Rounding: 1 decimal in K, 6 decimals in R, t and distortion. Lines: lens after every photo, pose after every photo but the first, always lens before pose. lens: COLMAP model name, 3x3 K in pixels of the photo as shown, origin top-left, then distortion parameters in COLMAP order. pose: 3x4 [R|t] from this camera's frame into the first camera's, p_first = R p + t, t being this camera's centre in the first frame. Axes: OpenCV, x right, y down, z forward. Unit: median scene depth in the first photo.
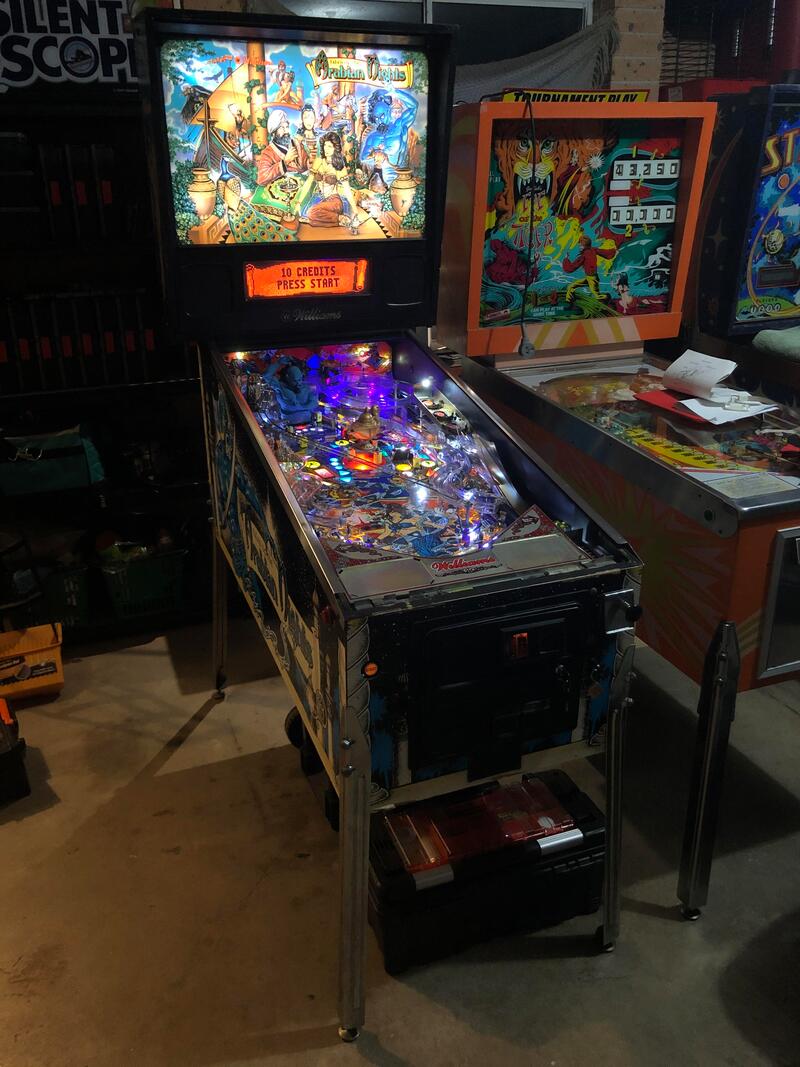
lens RADIAL K [[884.2, 0, 405.1], [0, 884.2, 532.5], [0, 0, 1]] dist [0.000933, 0.014016]
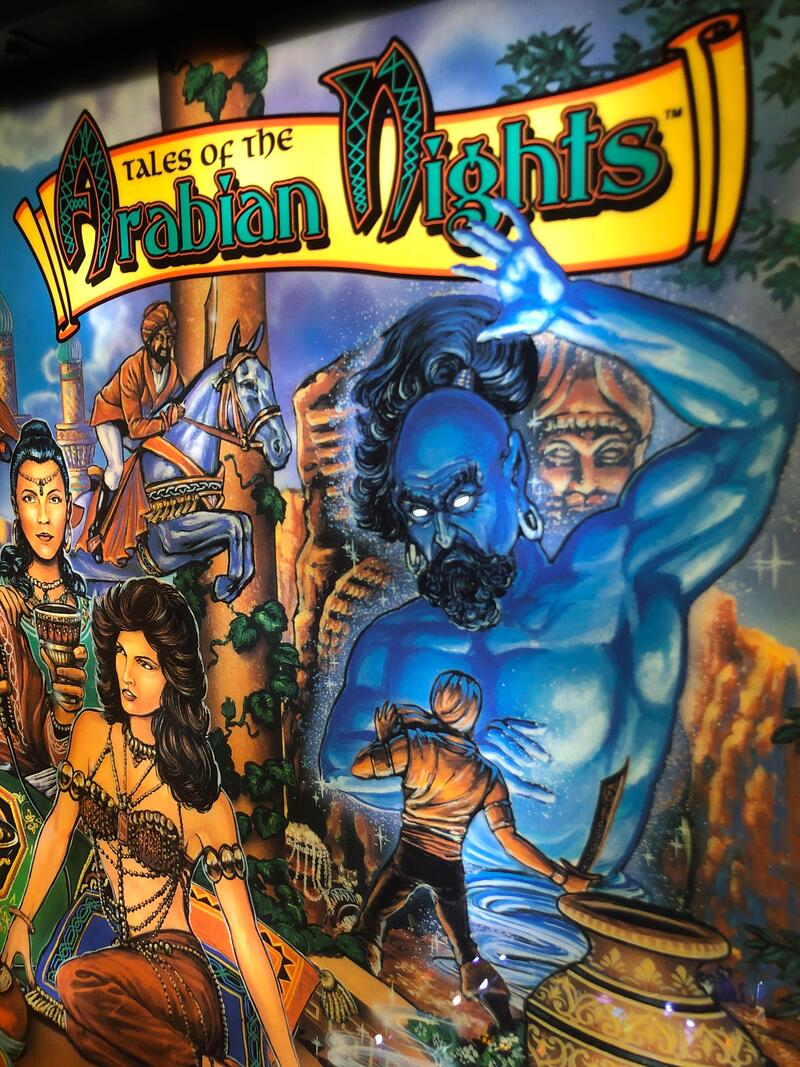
lens RADIAL K [[884.6, 0, 401.1], [0, 884.6, 531.1], [0, 0, 1]] dist [-0.003499, -0.005838]
pose [[0.641977, 0.075451, -0.763002, 0.064190], [-0.297394, 0.941742, -0.157096, -0.447132], [0.706698, 0.327764, 0.627016, 0.925395]]
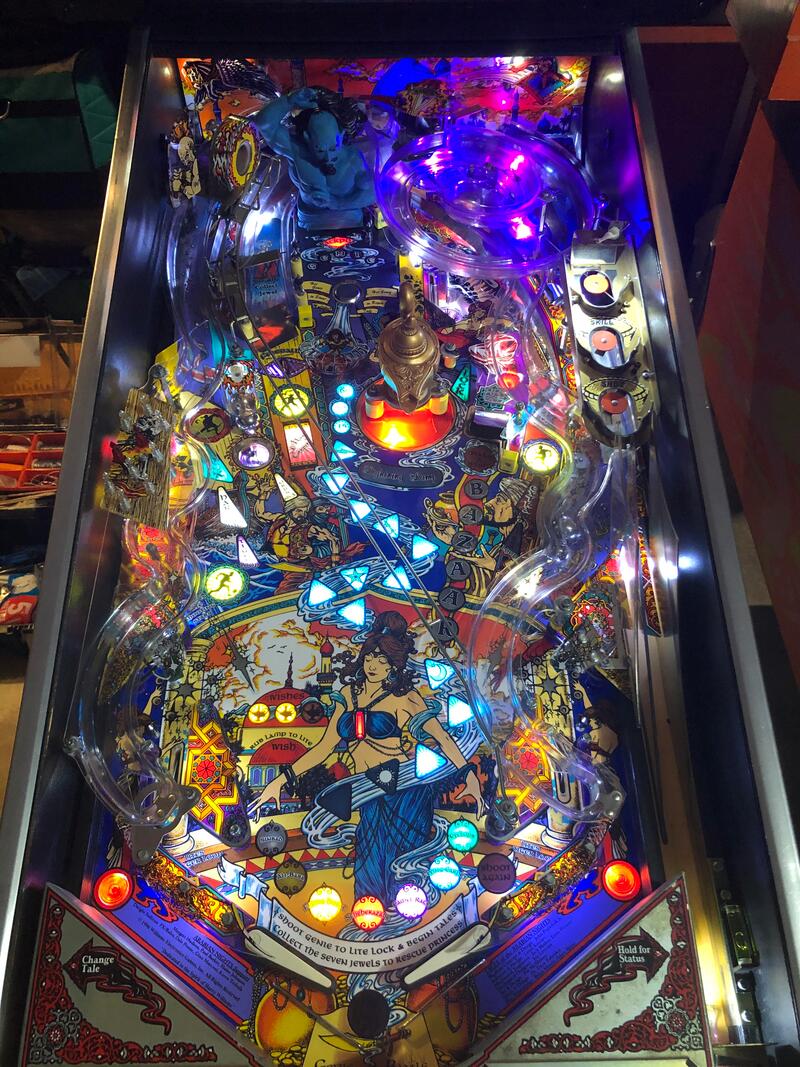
lens RADIAL K [[864.1, 0, 401.3], [0, 864.1, 531.9], [0, 0, 1]] dist [0.053830, -0.075540]
pose [[0.936808, 0.285955, -0.201547, 0.056897], [-0.141796, 0.837018, 0.528484, -0.257877], [0.319821, -0.466509, 0.824672, 0.591331]]
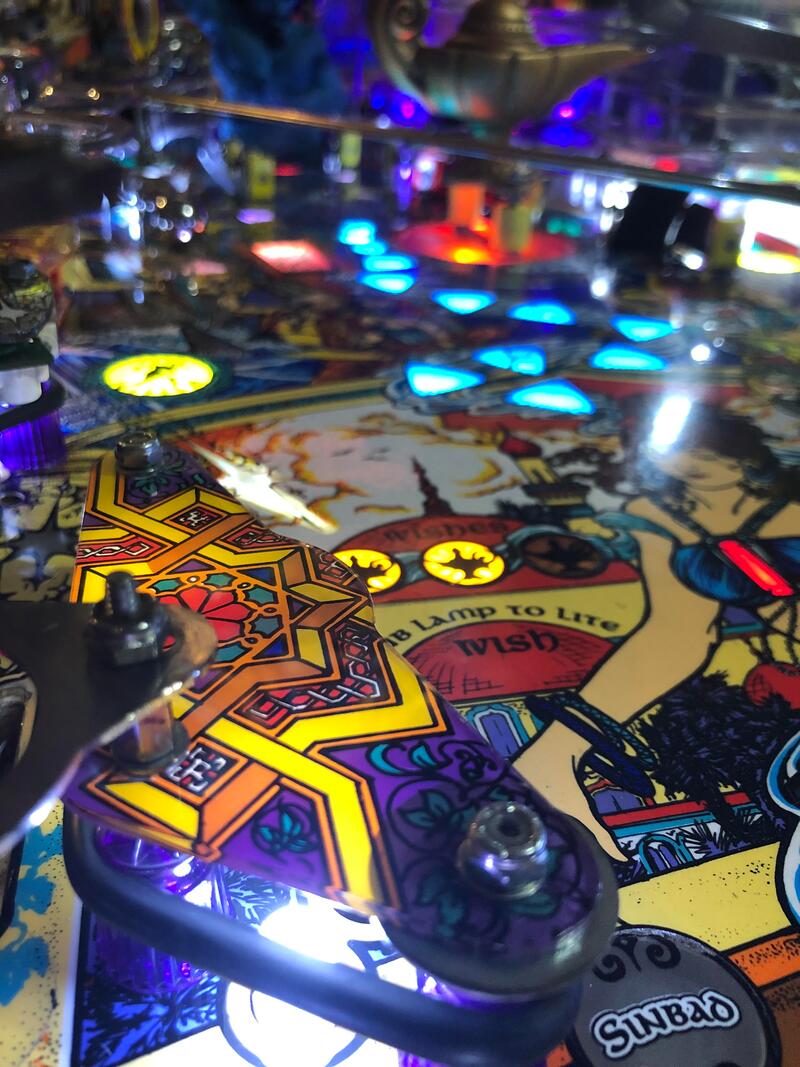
lens RADIAL K [[905.3, 0, 399.3], [0, 905.3, 533.8], [0, 0, 1]] dist [0.003240, -0.024179]
pose [[0.989106, 0.079048, -0.124181, -0.032223], [-0.075568, 0.996611, 0.032499, -0.009428], [0.126329, -0.022761, 0.991727, 0.739748]]
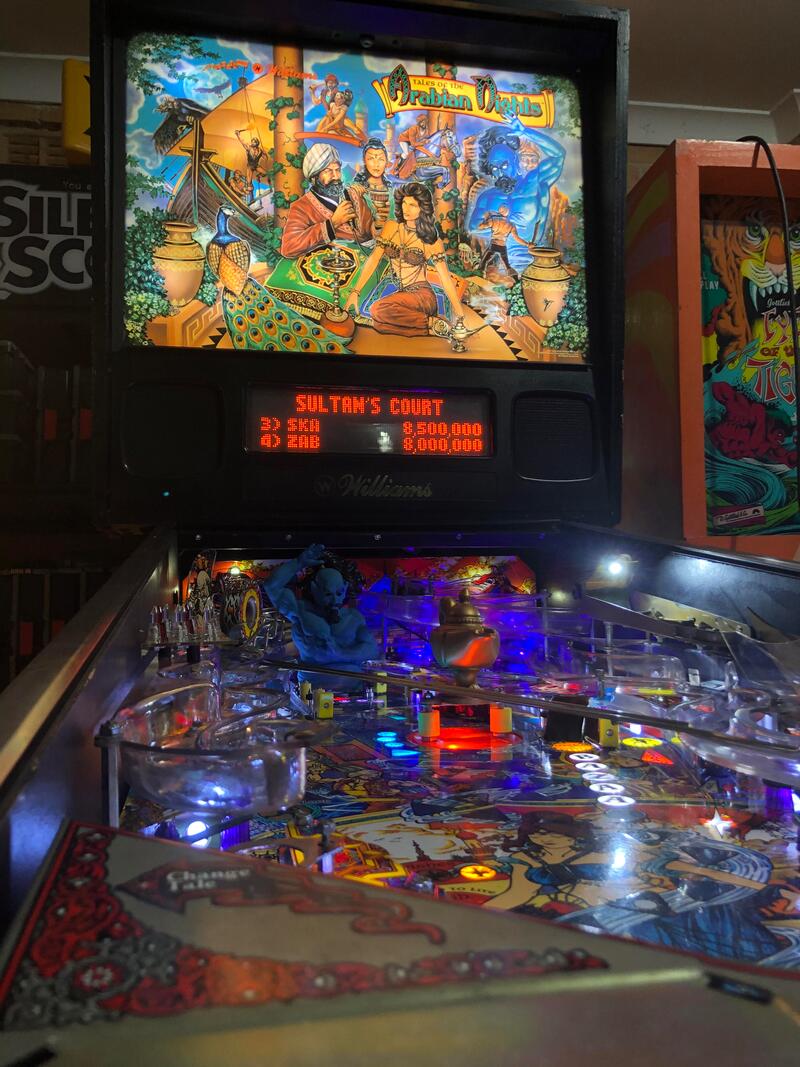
lens RADIAL K [[873.6, 0, 396.6], [0, 873.6, 536.0], [0, 0, 1]] dist [-0.001300, -0.004387]
pose [[0.983704, -0.044994, -0.174073, -0.006203], [-0.045985, 0.873014, -0.485521, 0.026356], [0.173814, 0.485614, 0.856719, 0.617309]]
